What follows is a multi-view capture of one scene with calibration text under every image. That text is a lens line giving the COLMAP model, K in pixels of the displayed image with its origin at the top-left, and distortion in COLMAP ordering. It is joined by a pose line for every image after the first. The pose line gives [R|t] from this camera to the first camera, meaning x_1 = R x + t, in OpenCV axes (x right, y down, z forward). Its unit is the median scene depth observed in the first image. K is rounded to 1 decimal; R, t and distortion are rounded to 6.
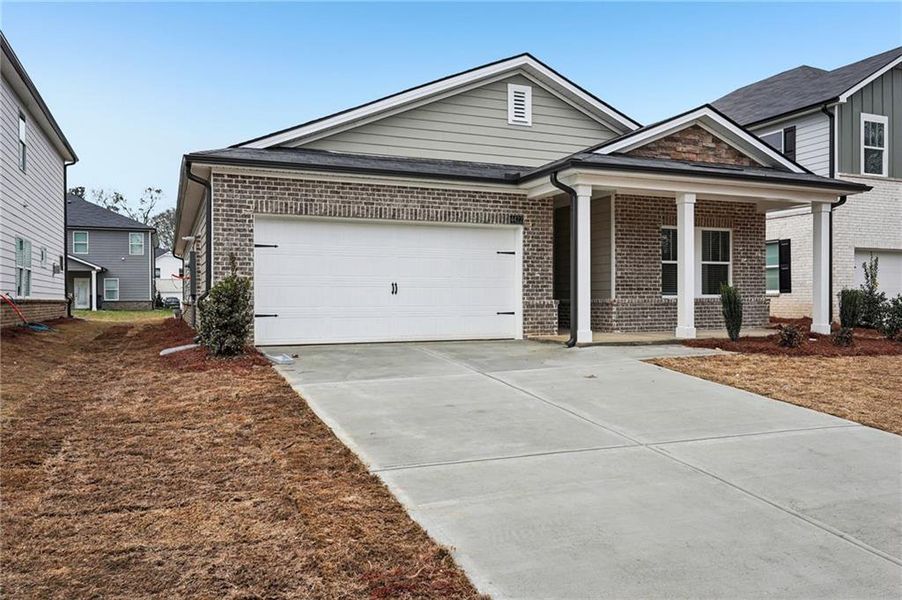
lens RADIAL K [[402.5, 0, 449.7], [0, 402.5, 298.5], [0, 0, 1]] dist [-0.014185, 0.009282]
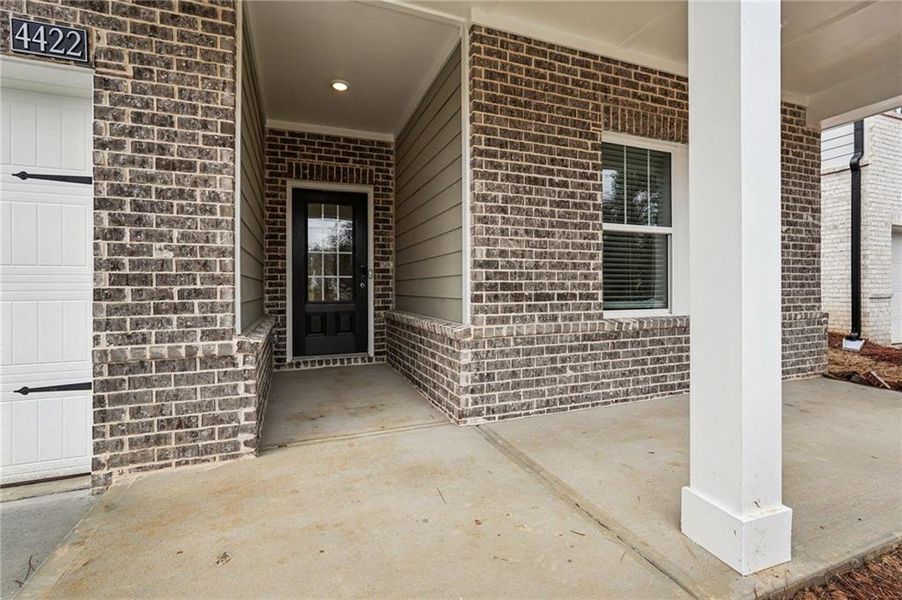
lens RADIAL K [[402.5, 0, 449.7], [0, 402.5, 298.5], [0, 0, 1]] dist [-0.014185, 0.009282]
pose [[0.997137, -0.006750, 0.075321, 0.390499], [0.005957, 0.999925, 0.010747, -0.028704], [-0.075388, -0.010267, 0.997101, 0.692911]]
